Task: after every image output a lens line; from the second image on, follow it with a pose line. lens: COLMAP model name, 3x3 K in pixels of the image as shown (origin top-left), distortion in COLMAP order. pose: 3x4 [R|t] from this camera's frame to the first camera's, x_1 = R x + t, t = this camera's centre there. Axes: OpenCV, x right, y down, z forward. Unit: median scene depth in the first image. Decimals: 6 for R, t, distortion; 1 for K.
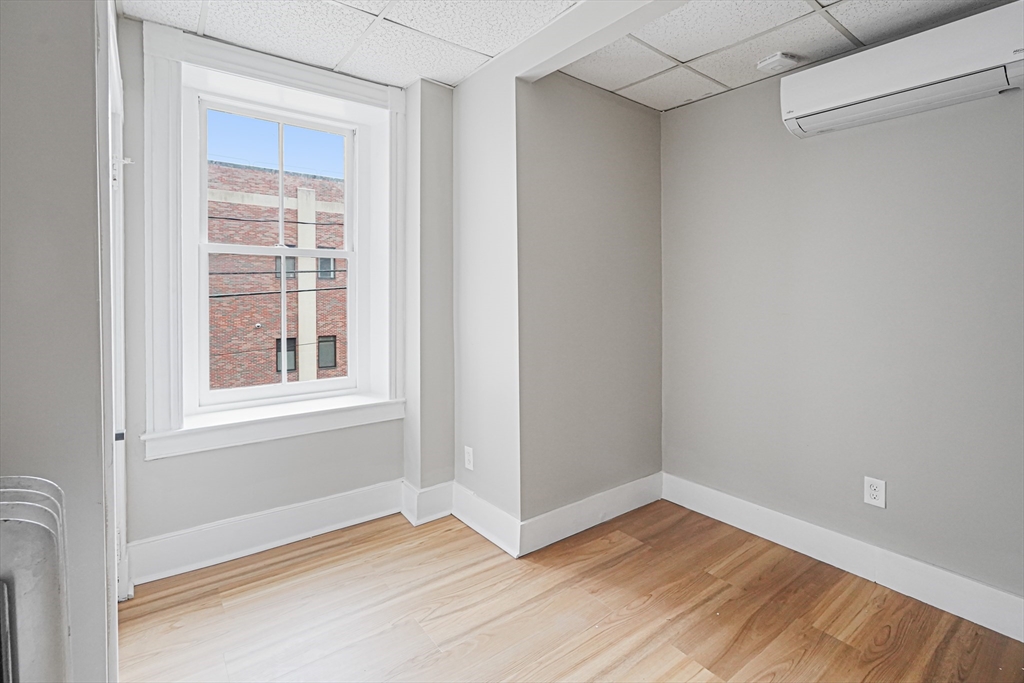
lens RADIAL K [[504.5, 0, 509.2], [0, 504.5, 292.4], [0, 0, 1]] dist [-0.004839, 0.001147]
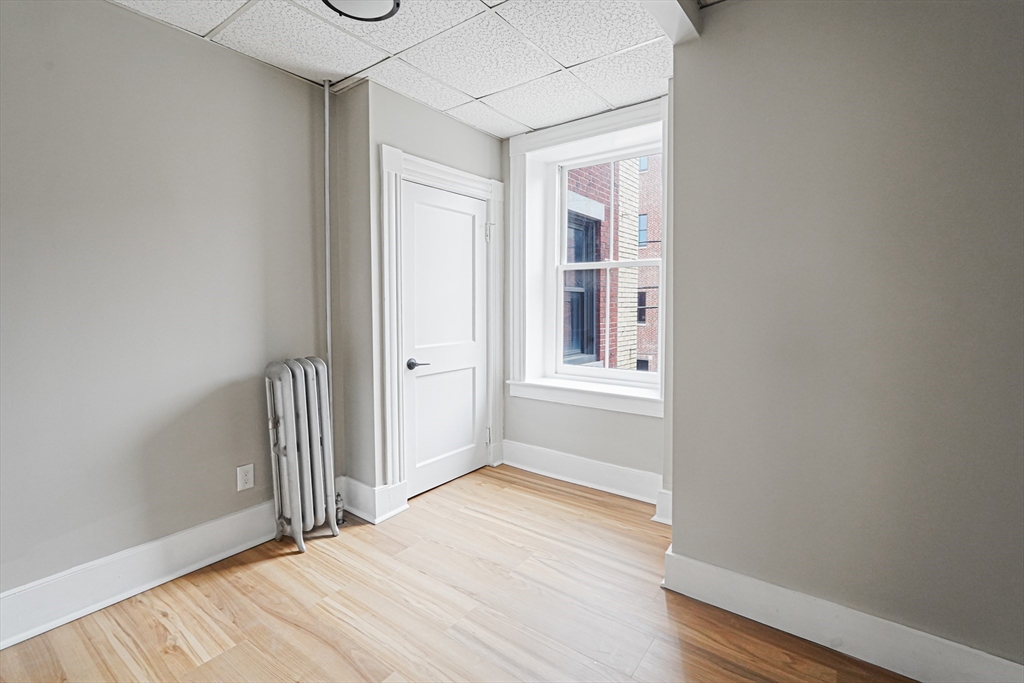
lens RADIAL K [[475.1, 0, 490.7], [0, 475.1, 315.7], [0, 0, 1]] dist [-0.001497, 0.000474]
pose [[0.236107, 0.023757, -0.971437, 0.759805], [0.001965, 0.999687, 0.024926, 0.019327], [0.971725, -0.007794, 0.235987, 0.505441]]
